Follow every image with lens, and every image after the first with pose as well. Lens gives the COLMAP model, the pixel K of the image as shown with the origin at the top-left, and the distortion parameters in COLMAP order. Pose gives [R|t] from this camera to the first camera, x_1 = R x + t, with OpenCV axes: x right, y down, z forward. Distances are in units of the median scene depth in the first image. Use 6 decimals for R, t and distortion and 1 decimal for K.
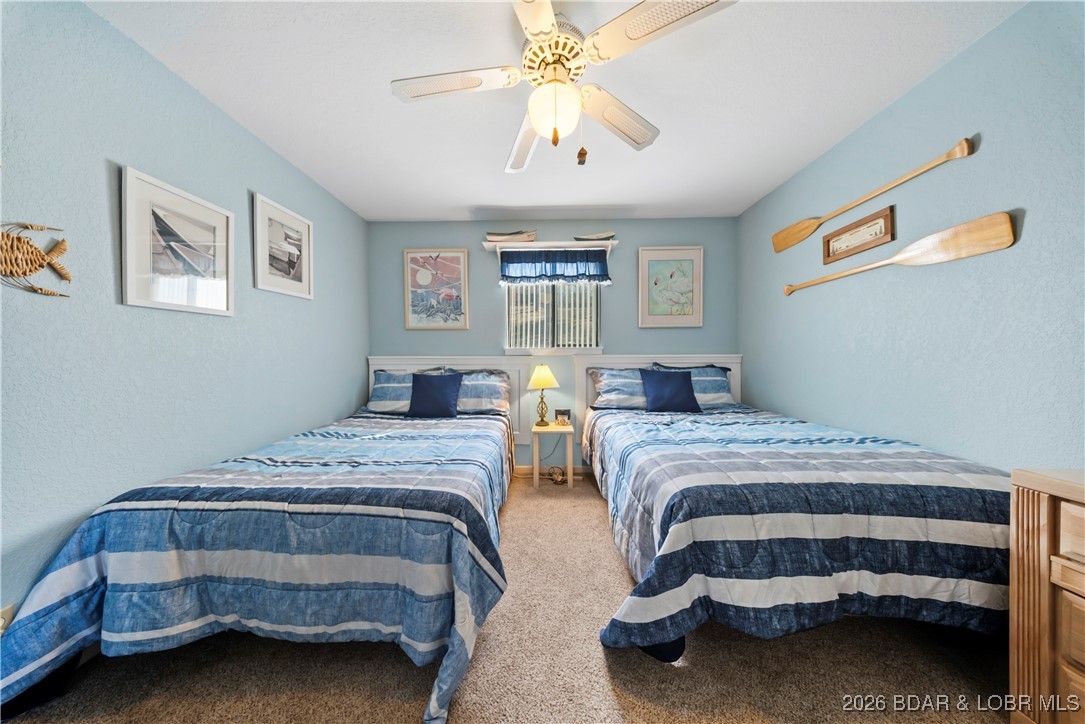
lens RADIAL K [[321.4, 0, 539.5], [0, 321.4, 355.2], [0, 0, 1]] dist [-0.001896, -0.000252]
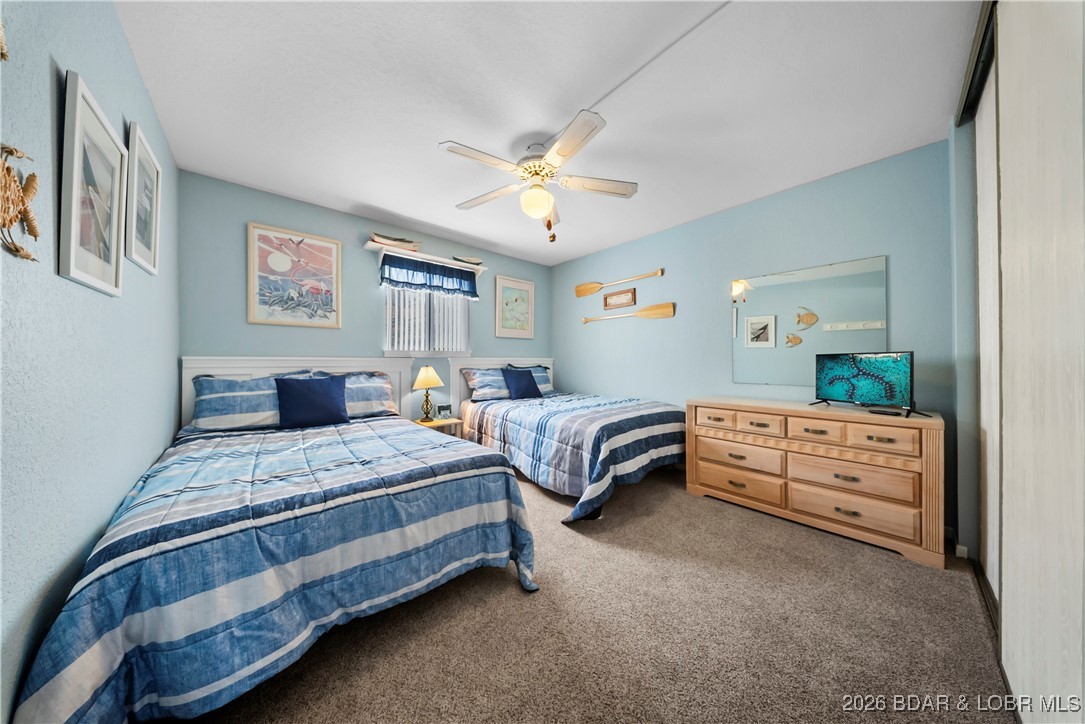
lens RADIAL K [[321.4, 0, 539.5], [0, 321.4, 355.2], [0, 0, 1]] dist [-0.001896, -0.000252]
pose [[0.735284, 0.015779, 0.677575, -0.477747], [-0.008357, 0.999864, -0.014216, 0.004825], [-0.677708, 0.004791, 0.735316, -0.074564]]
